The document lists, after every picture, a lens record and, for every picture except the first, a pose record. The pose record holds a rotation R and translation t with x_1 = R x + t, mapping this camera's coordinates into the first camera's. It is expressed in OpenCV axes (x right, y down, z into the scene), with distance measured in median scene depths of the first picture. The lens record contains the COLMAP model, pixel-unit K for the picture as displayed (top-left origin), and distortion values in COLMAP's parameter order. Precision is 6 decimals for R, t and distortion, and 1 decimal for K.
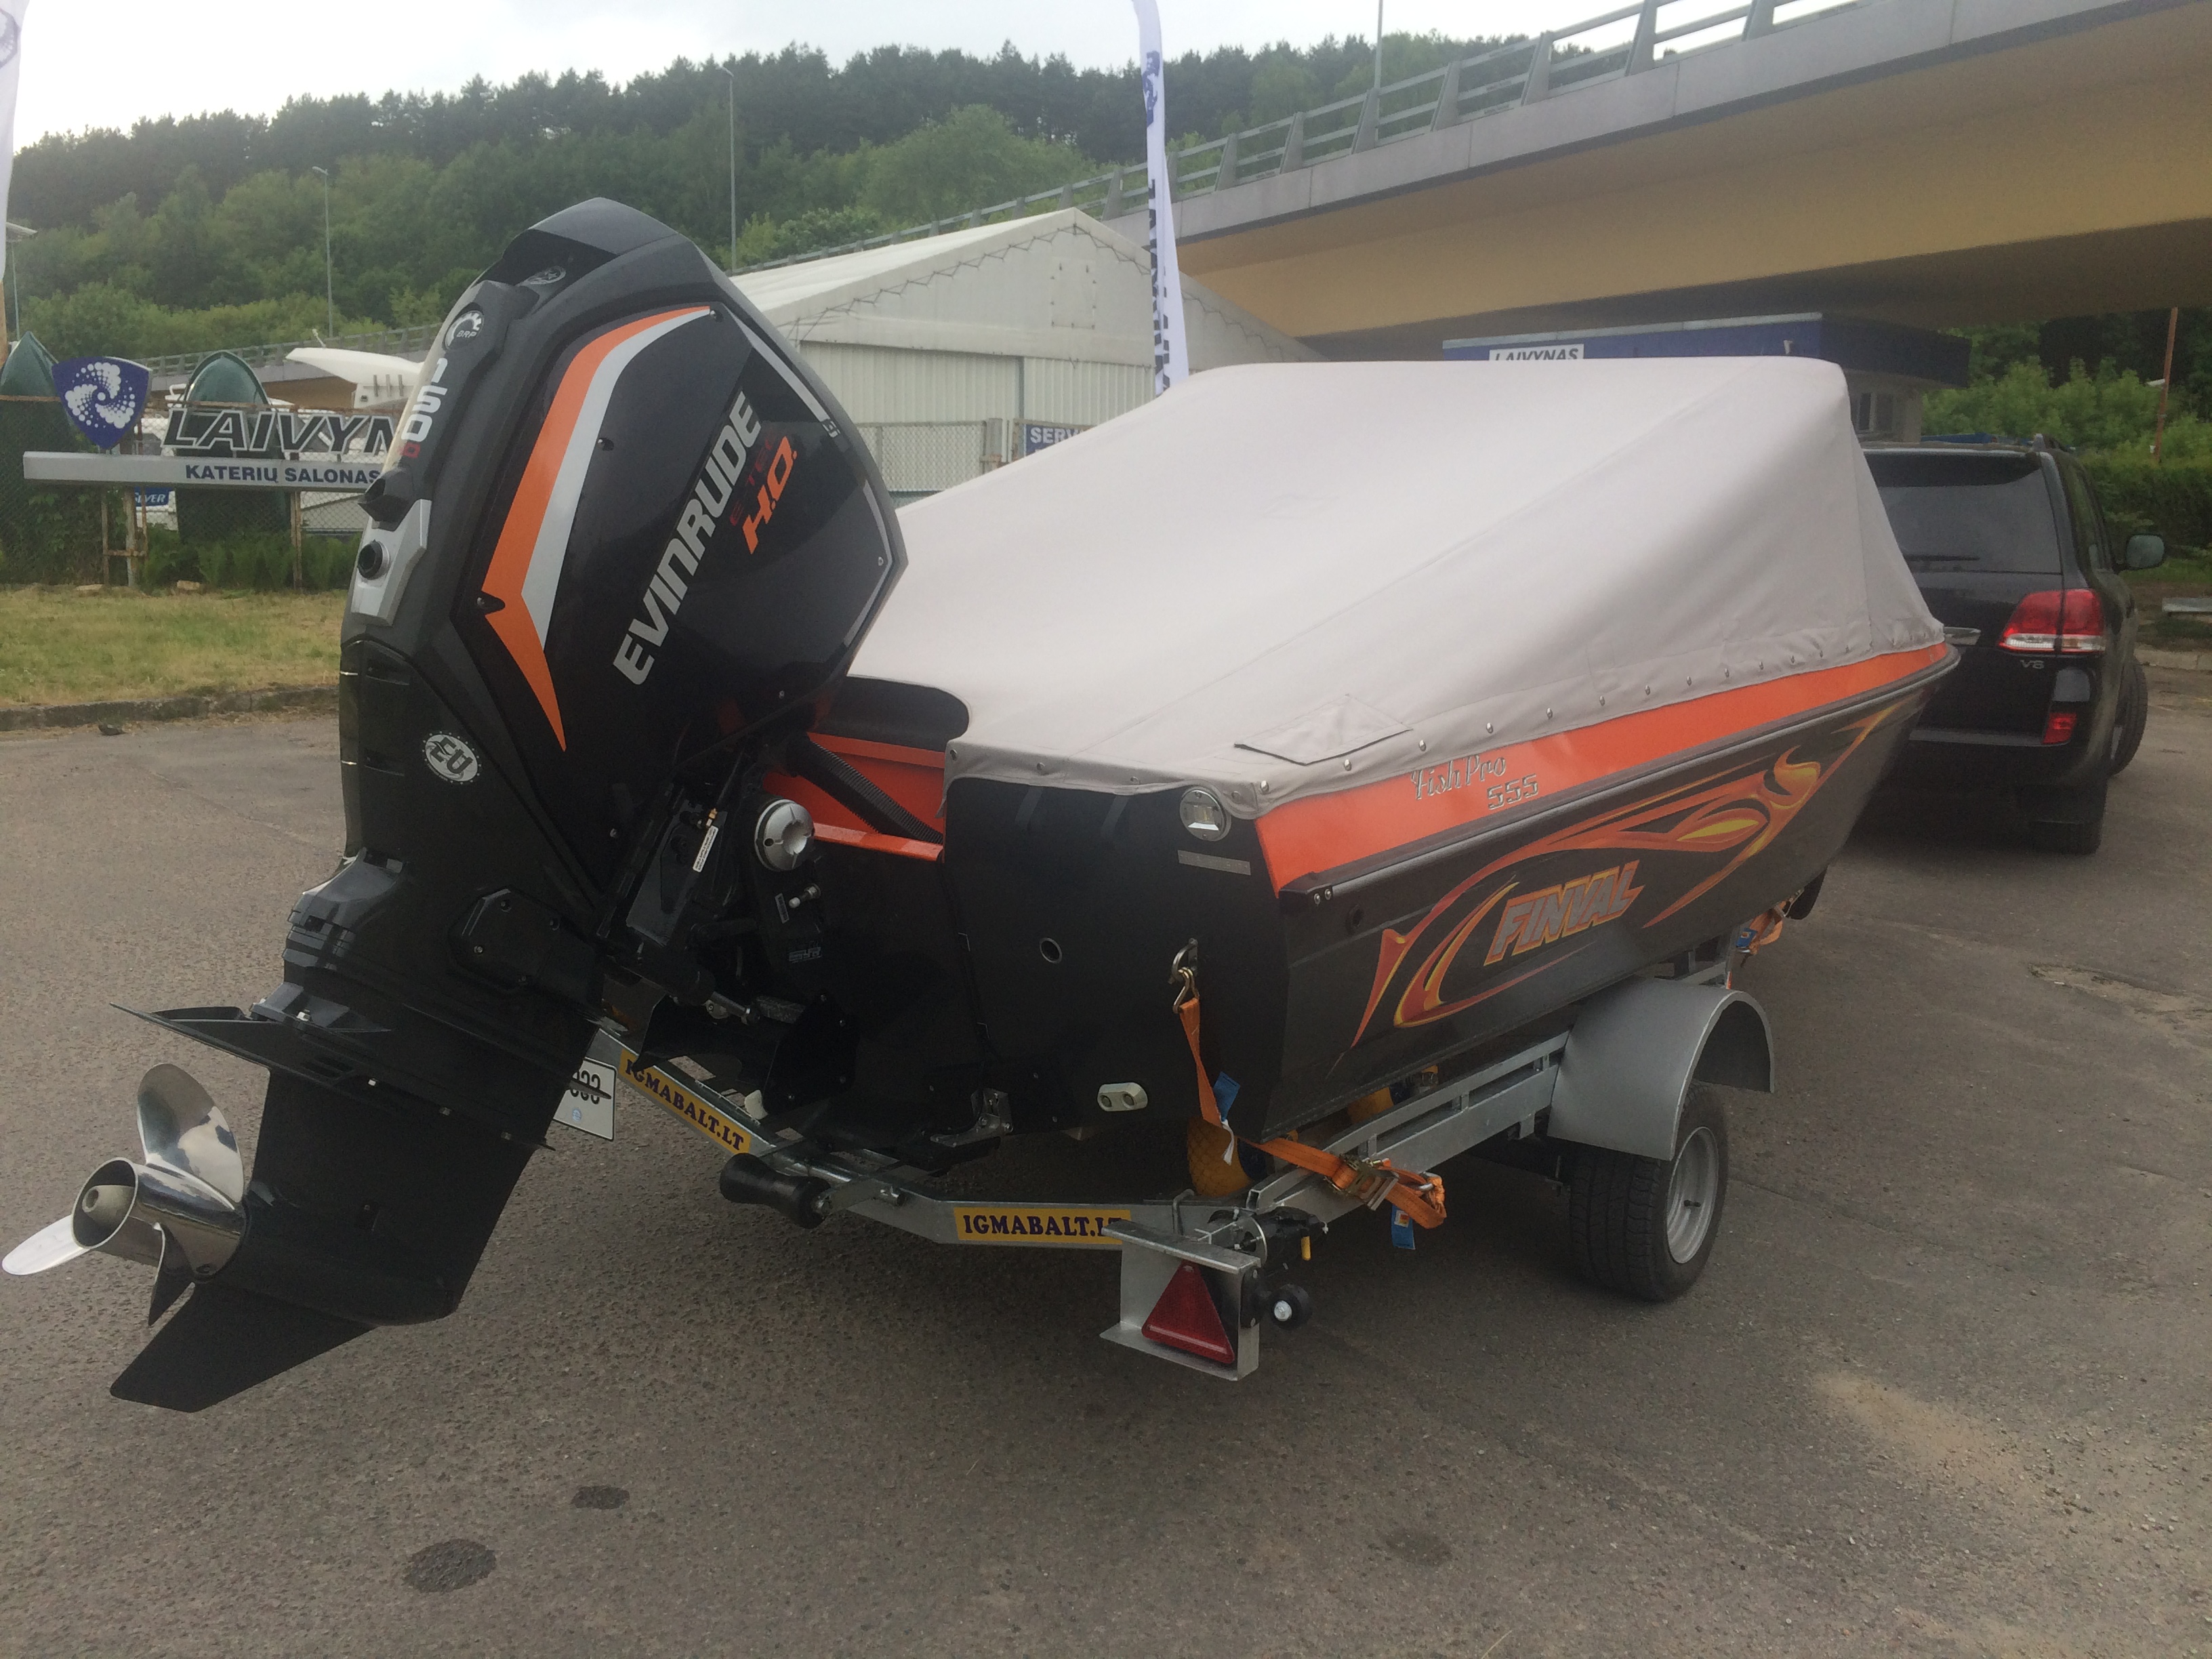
lens RADIAL K [[1887.3, 0, 1117.1], [0, 1887.3, 834.9], [0, 0, 1]] dist [0.112918, -0.153736]
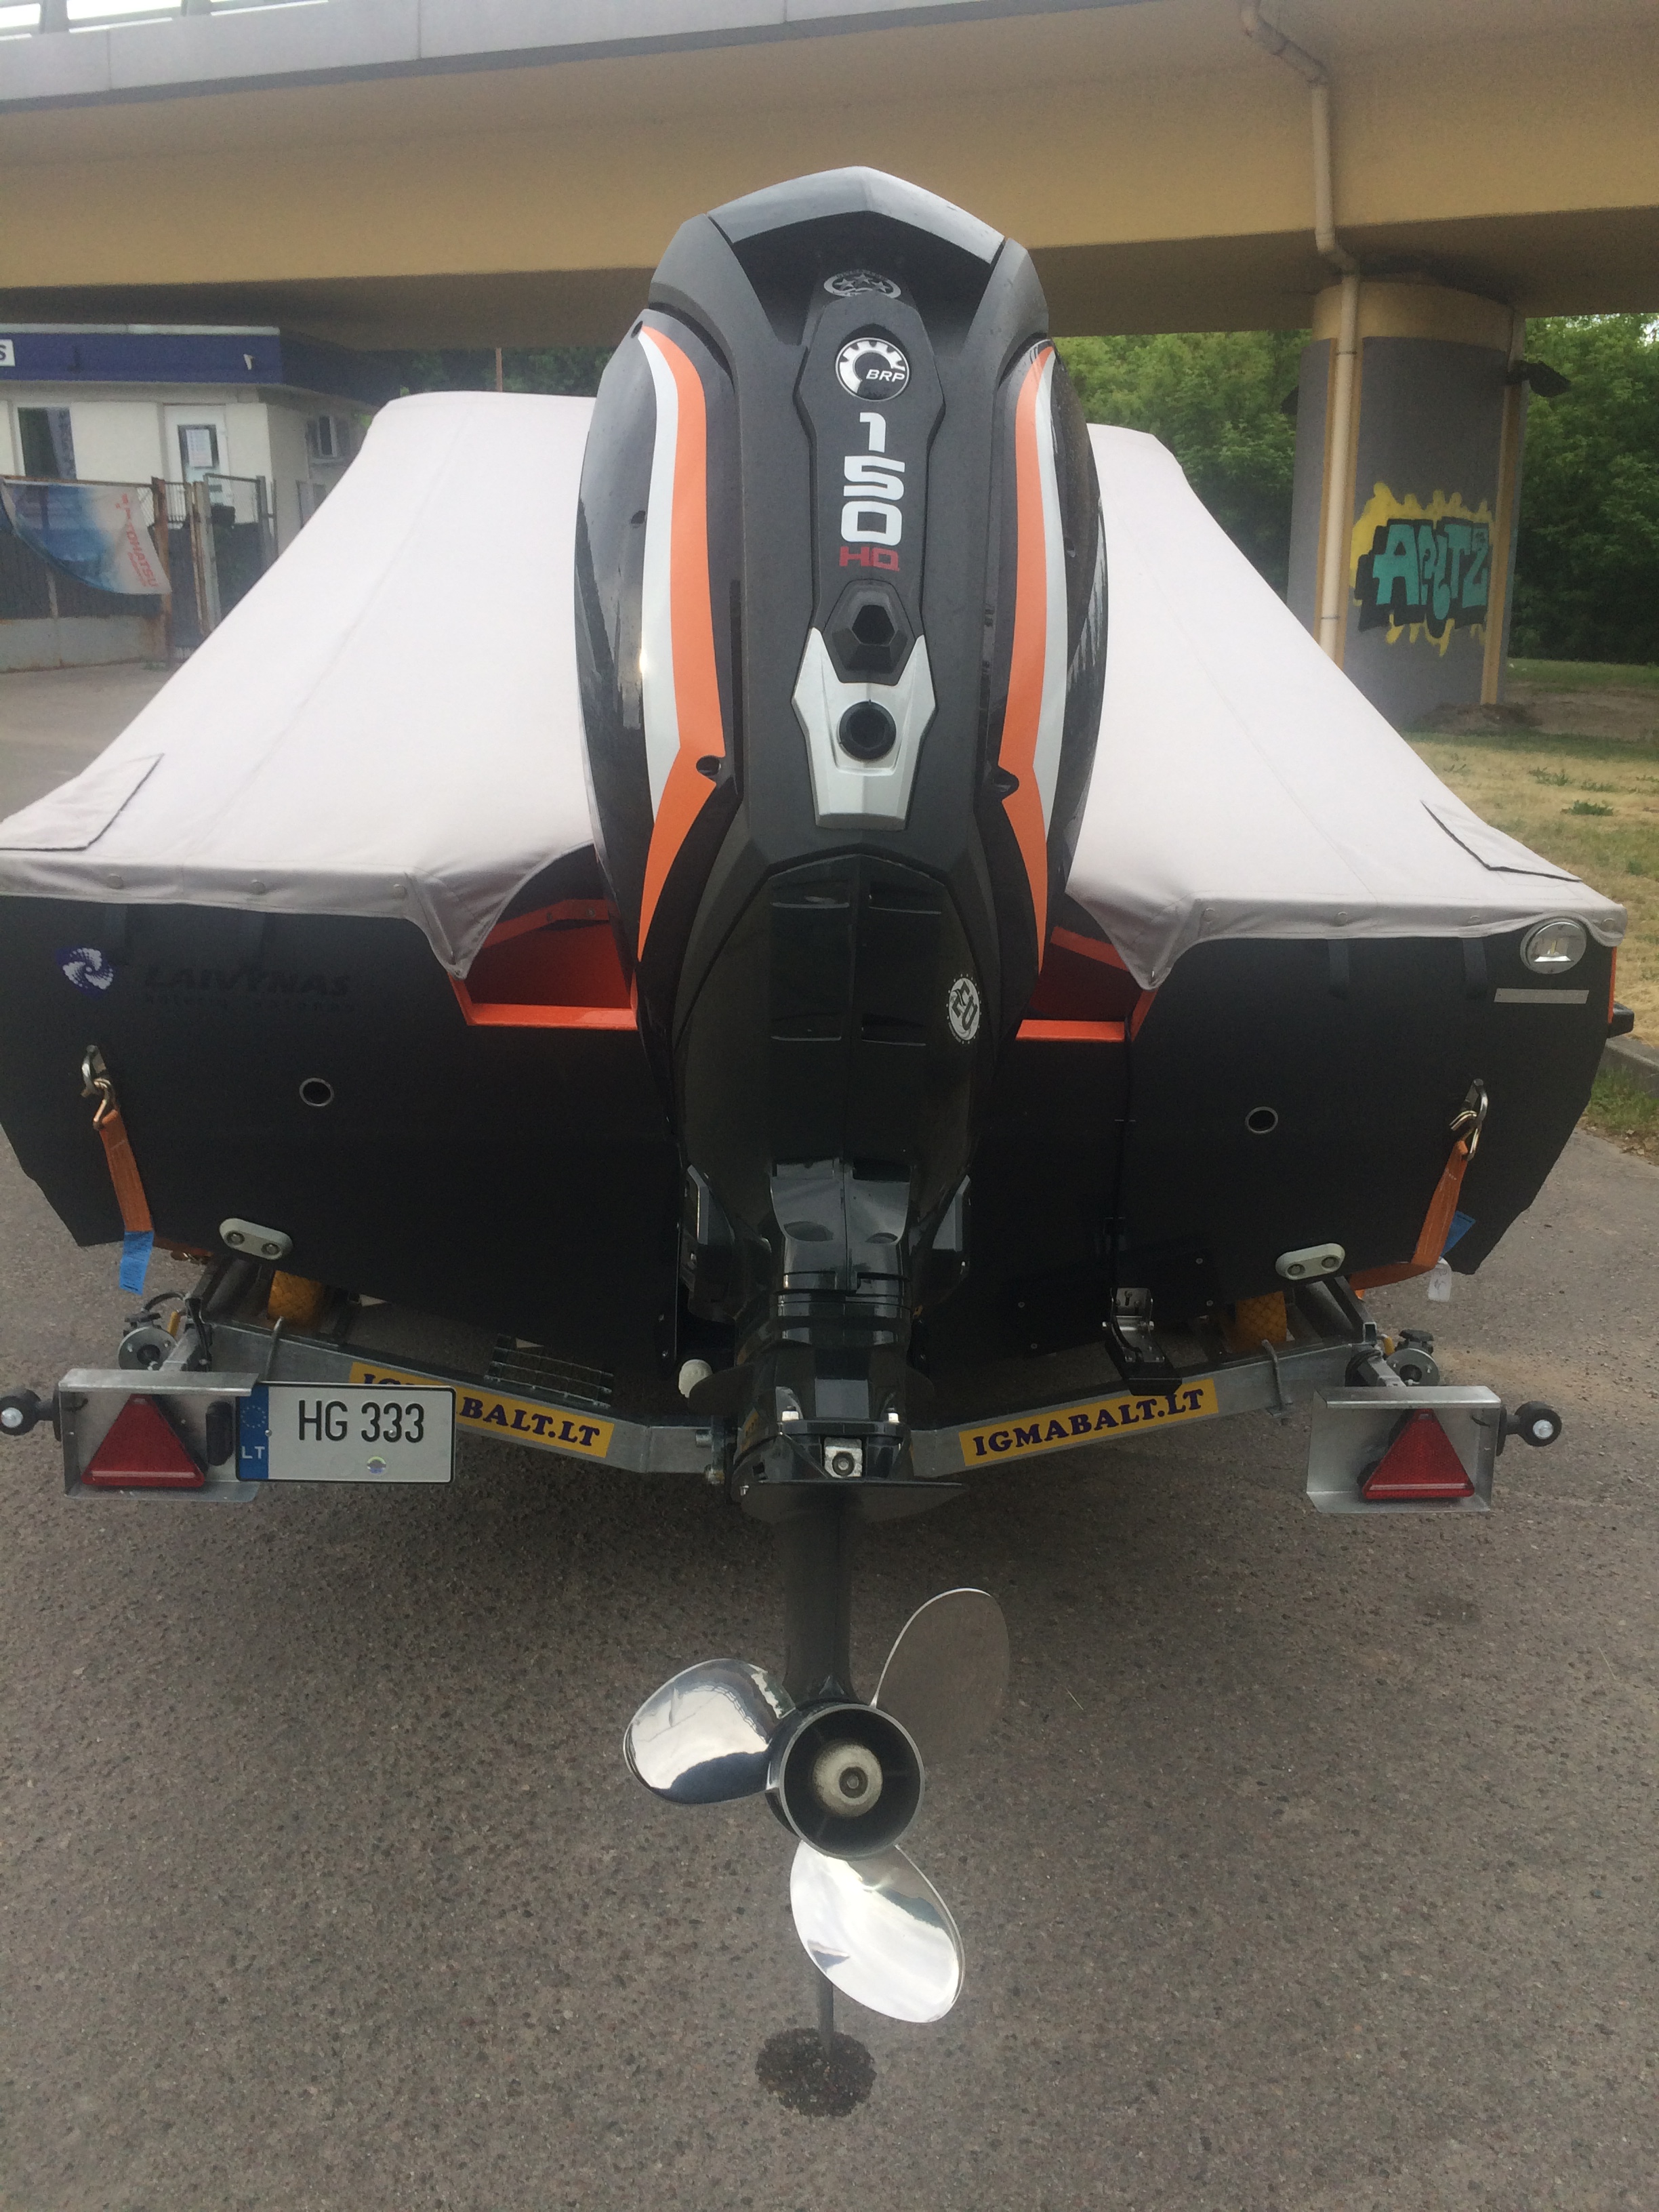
lens RADIAL K [[1887.3, 0, 829.5], [0, 1887.3, 1106.0], [0, 0, 1]] dist [0.112918, -0.153736]
pose [[0.764118, -0.181649, 0.618973, -0.660349], [0.103450, 0.981621, 0.160367, -0.097627], [-0.636728, -0.058506, 0.768866, 0.394325]]
